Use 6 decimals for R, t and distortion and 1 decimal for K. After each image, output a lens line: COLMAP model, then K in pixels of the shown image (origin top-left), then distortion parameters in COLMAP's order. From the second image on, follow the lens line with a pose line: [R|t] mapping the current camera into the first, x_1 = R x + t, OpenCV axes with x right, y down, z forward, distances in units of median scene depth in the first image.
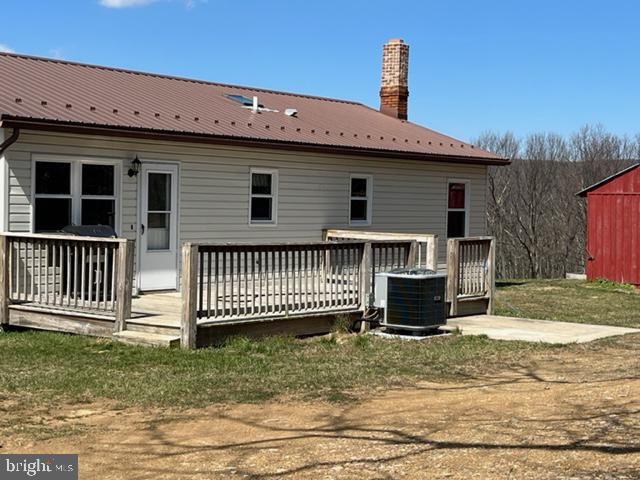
lens RADIAL K [[1160.2, 0, 320.0], [0, 1160.2, 240.0], [0, 0, 1]] dist [0.147572, -0.162449]
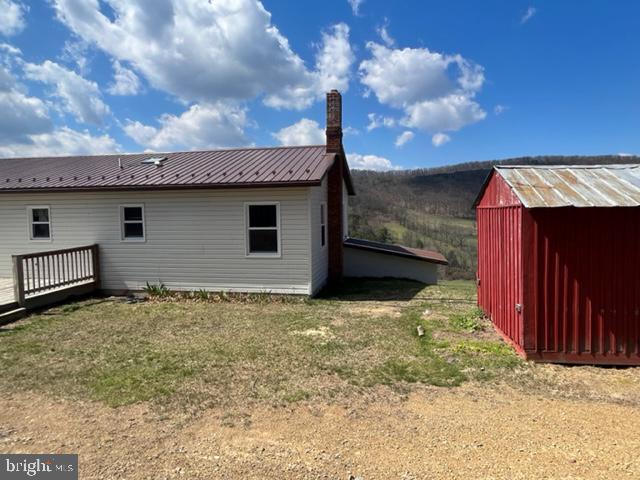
lens RADIAL K [[443.1, 0, 320.0], [0, 443.1, 240.0], [0, 0, 1]] dist [-0.005151, -0.003877]
pose [[0.447323, 0.032193, -0.893793, 0.489268], [-0.007451, 0.999451, 0.032269, -0.026733], [0.894341, -0.007775, 0.447318, 0.783074]]
